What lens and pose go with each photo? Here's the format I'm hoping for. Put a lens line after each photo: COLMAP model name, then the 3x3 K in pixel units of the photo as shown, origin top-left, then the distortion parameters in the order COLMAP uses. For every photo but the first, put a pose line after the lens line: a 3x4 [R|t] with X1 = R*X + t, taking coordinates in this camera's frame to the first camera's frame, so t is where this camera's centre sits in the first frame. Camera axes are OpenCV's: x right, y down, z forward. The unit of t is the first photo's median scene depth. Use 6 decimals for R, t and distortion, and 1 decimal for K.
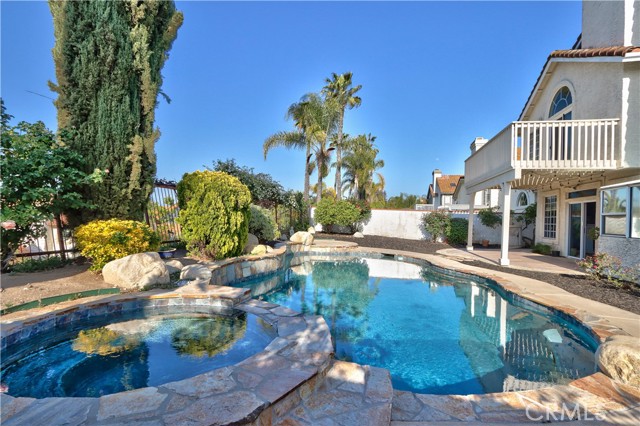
lens RADIAL K [[309.3, 0, 318.8], [0, 309.3, 215.3], [0, 0, 1]] dist [-0.021239, 0.000748]
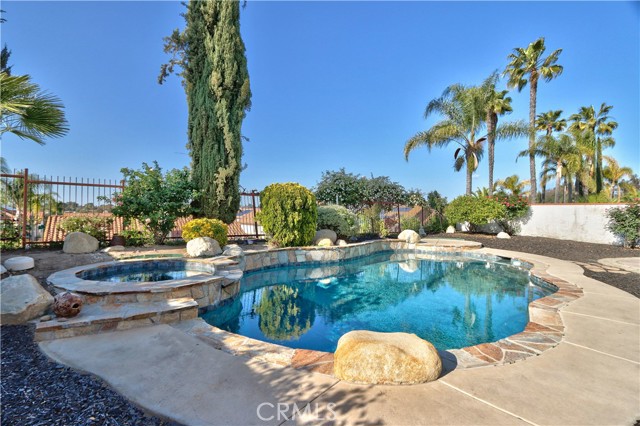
lens RADIAL K [[309.3, 0, 326.3], [0, 309.3, 214.0], [0, 0, 1]] dist [-0.021239, 0.000748]
pose [[0.778526, -0.020242, -0.627286, 0.683347], [0.016155, 0.999795, -0.012213, 0.015102], [0.627405, -0.000625, 0.778693, 0.052590]]
